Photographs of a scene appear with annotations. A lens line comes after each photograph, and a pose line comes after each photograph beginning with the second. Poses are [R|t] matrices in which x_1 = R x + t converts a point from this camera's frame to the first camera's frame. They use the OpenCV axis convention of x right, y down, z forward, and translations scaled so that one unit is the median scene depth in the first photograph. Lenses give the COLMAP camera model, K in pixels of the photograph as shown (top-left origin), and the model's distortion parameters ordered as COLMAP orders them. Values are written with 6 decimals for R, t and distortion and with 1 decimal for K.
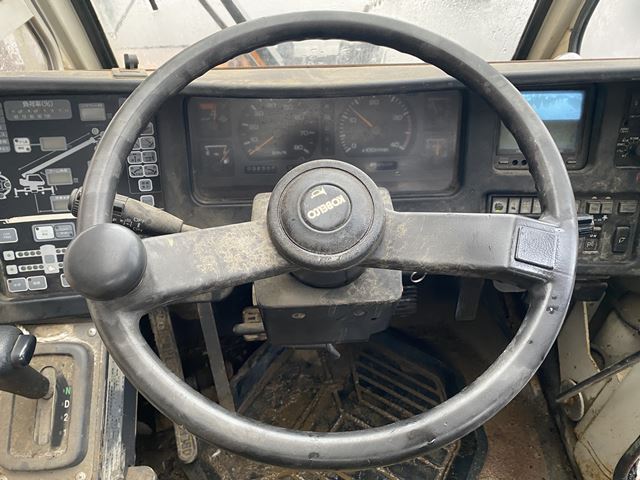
lens RADIAL K [[493.3, 0, 315.8], [0, 493.3, 237.6], [0, 0, 1]] dist [0.021585, -0.022067]
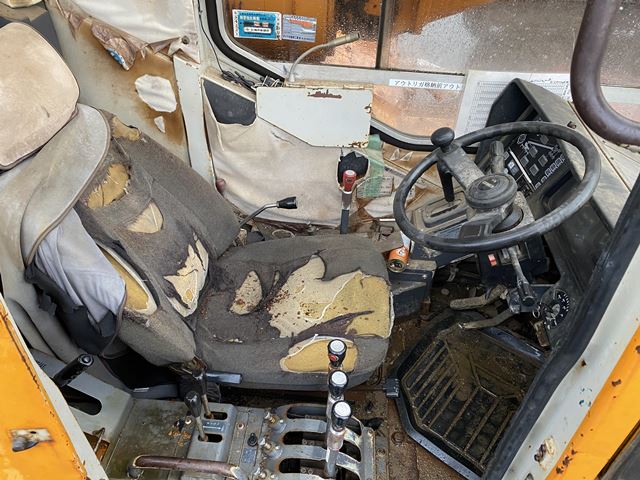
lens RADIAL K [[493.3, 0, 307.2], [0, 493.3, 241.4], [0, 0, 1]] dist [0.021585, -0.022067]
pose [[-0.139569, 0.649580, -0.747372, 1.410738], [-0.665511, 0.497342, 0.556548, -0.451332], [0.733223, 0.575062, 0.362889, -0.256427]]
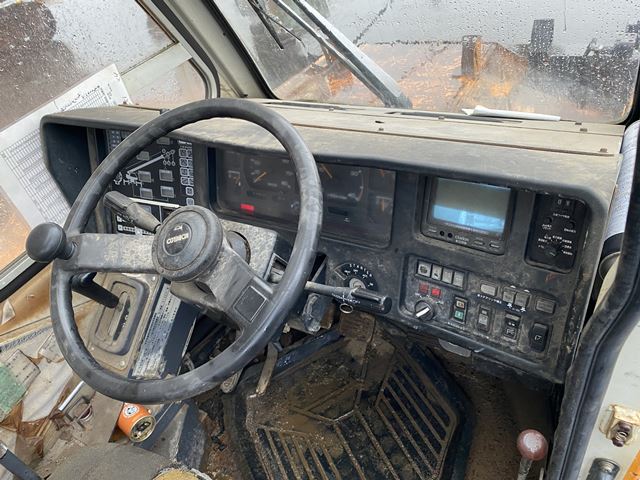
lens RADIAL K [[493.3, 0, 308.1], [0, 493.3, 243.9], [0, 0, 1]] dist [0.021585, -0.022067]
pose [[0.824500, 0.237660, -0.513534, 0.725834], [-0.207834, 0.971283, 0.115818, -0.195919], [0.526313, 0.011238, 0.850217, -0.048038]]
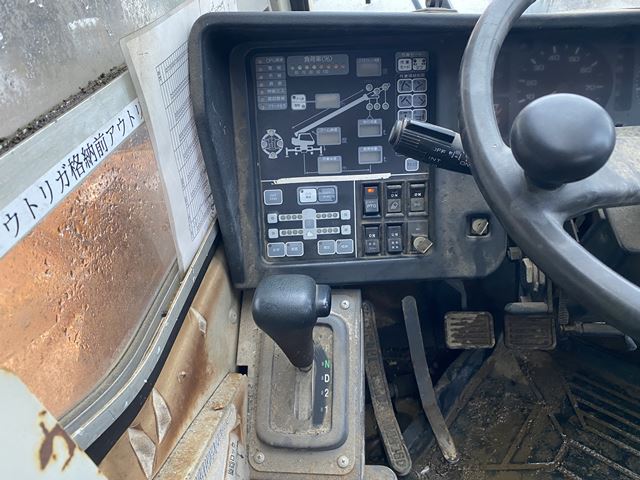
lens RADIAL K [[493.3, 0, 320.5], [0, 493.3, 238.0], [0, 0, 1]] dist [0.021585, -0.022067]
pose [[0.984700, 0.013974, -0.173699, -0.350534], [-0.030664, 0.995121, -0.093778, 0.159101], [0.171541, 0.097669, 0.980324, 0.071501]]
